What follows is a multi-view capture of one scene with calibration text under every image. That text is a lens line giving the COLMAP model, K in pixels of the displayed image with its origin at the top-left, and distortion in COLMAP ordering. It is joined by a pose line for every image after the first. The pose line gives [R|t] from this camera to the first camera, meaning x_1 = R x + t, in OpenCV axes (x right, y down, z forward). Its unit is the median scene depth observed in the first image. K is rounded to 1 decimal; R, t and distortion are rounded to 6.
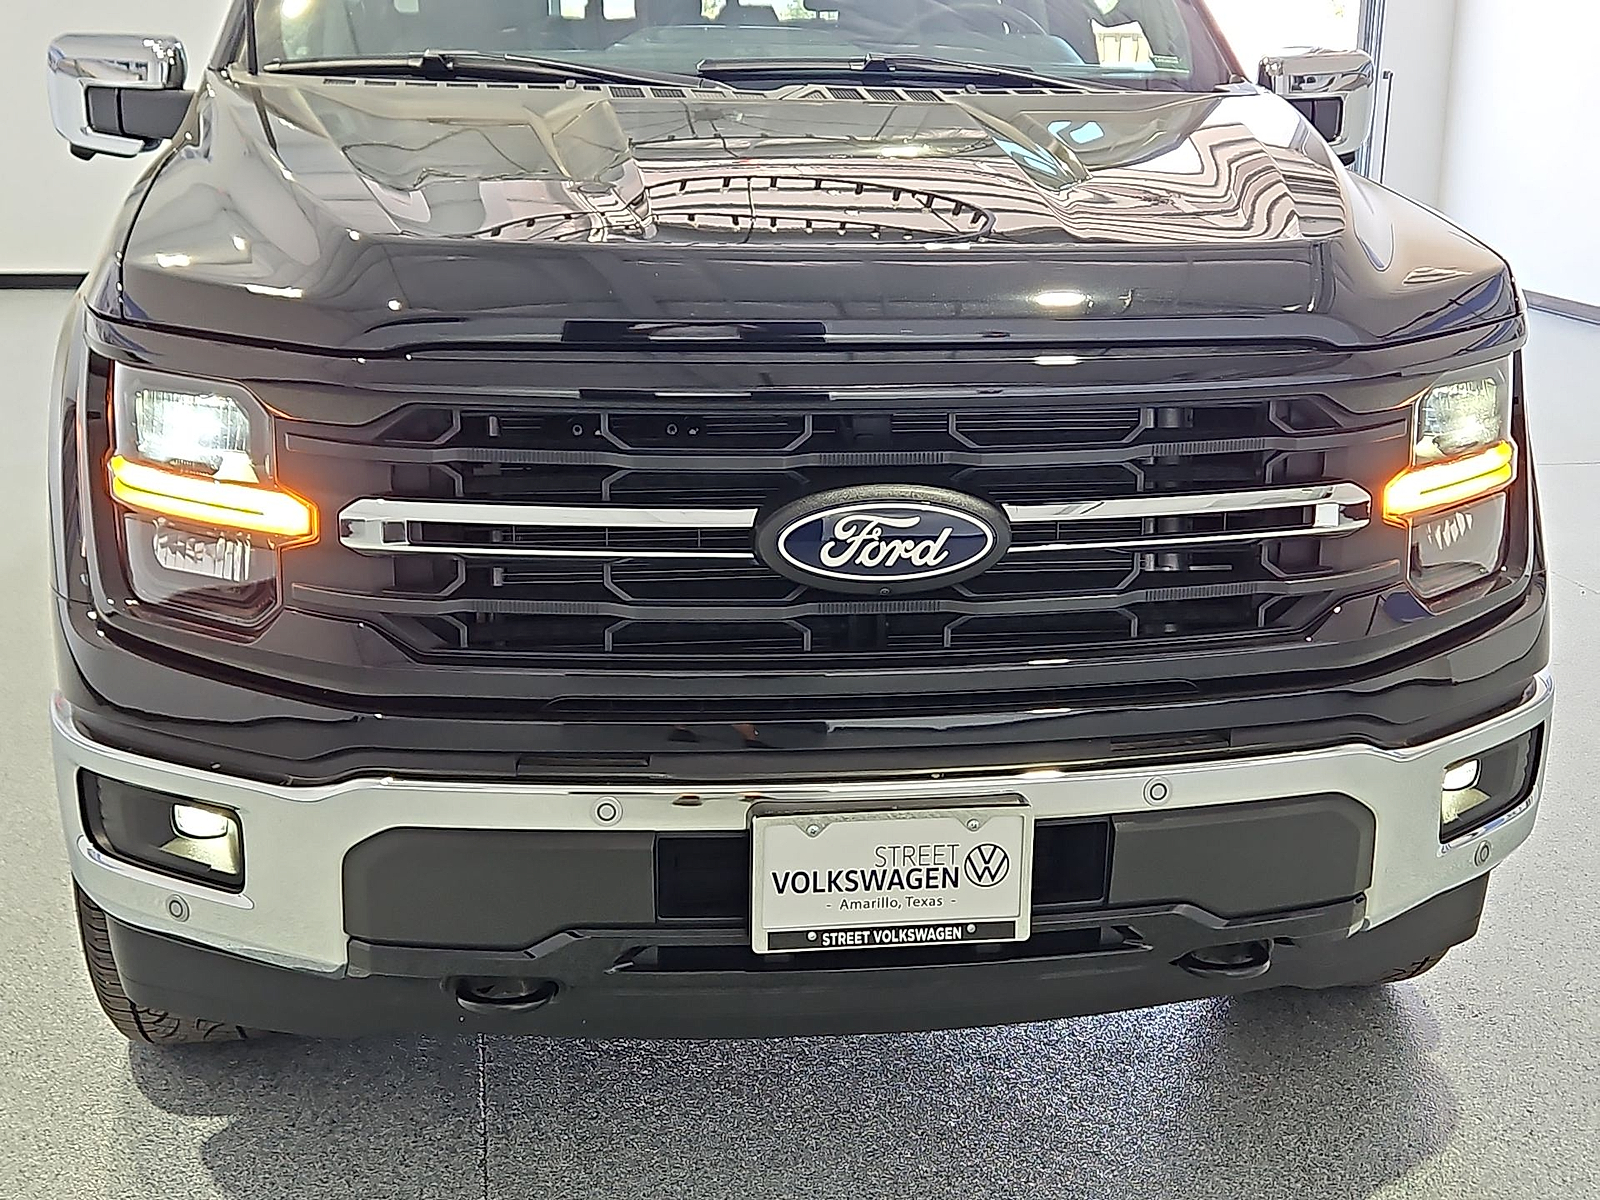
lens RADIAL K [[2120.7, 0, 804.5], [0, 2120.7, 606.5], [0, 0, 1]] dist [0.089996, 0.000000]
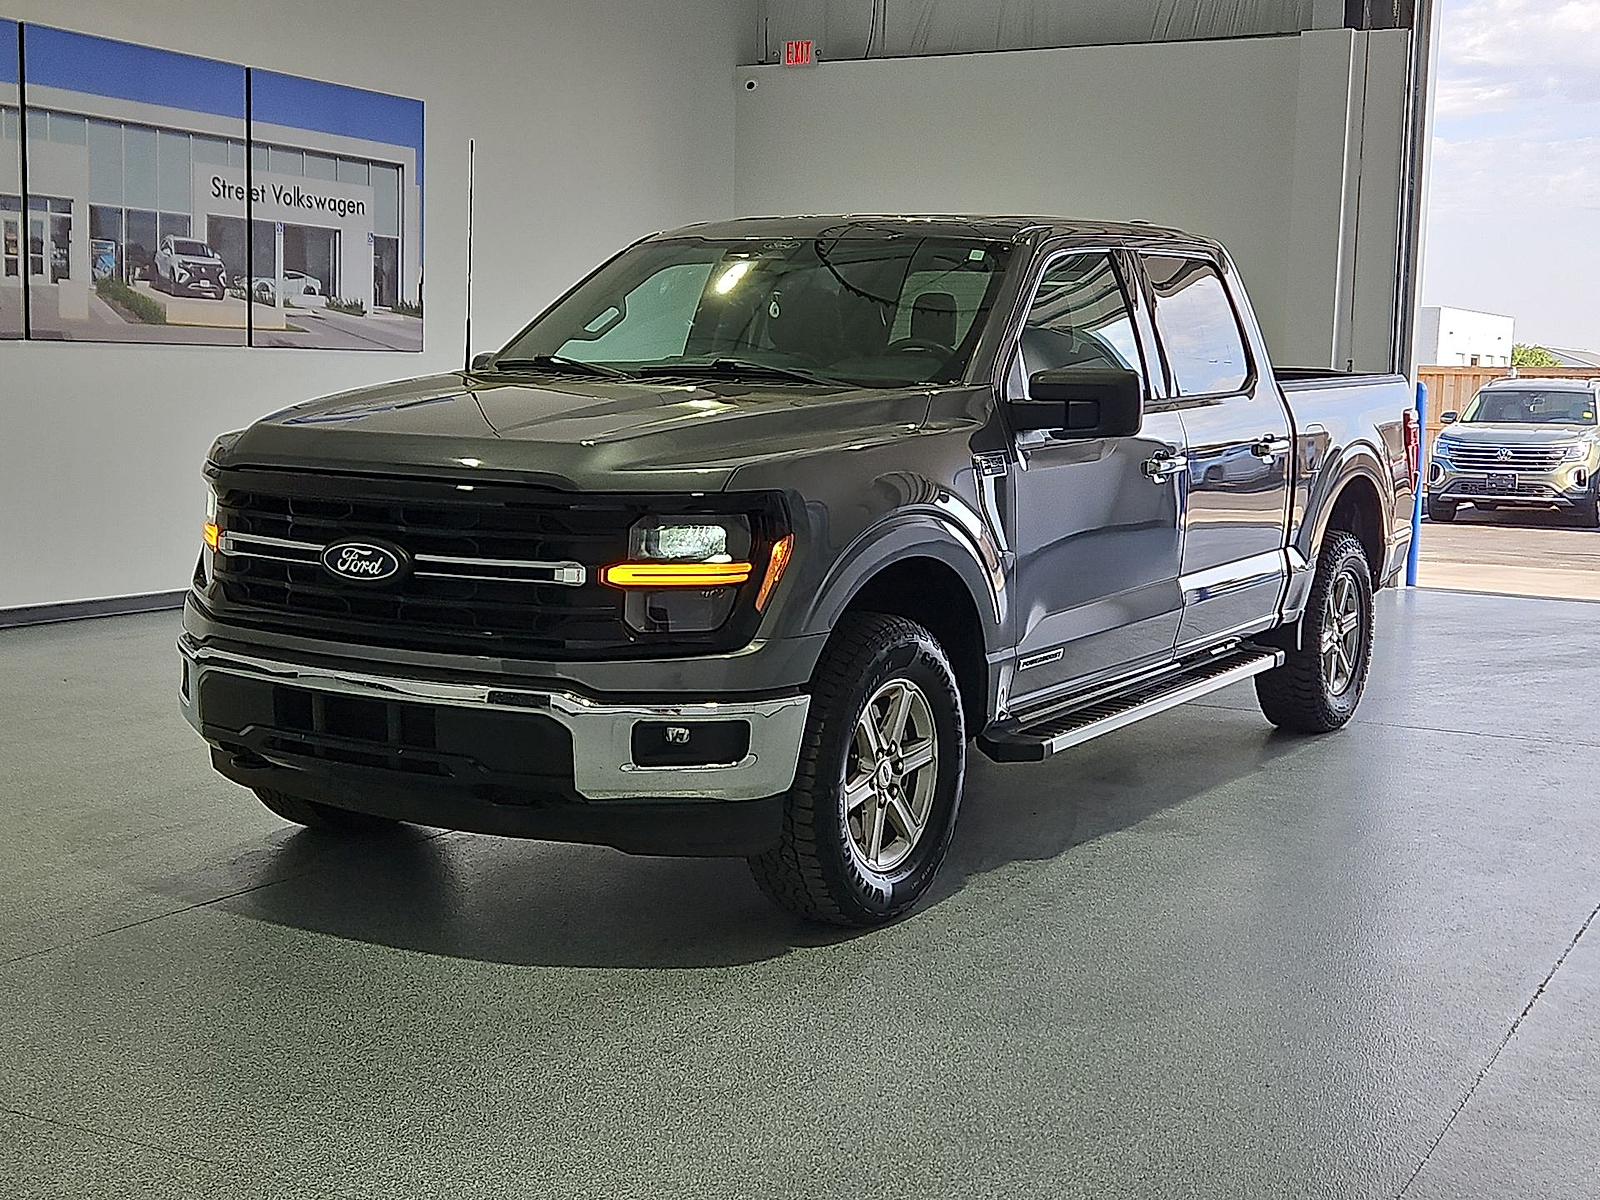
lens RADIAL K [[2120.7, 0, 800.6], [0, 2120.7, 606.4], [0, 0, 1]] dist [0.089996, 0.000000]
pose [[0.795012, 0.081012, -0.601160, 1.697903], [-0.175045, 0.979521, -0.099489, 0.149760], [0.580789, 0.184325, 0.792912, -0.453199]]
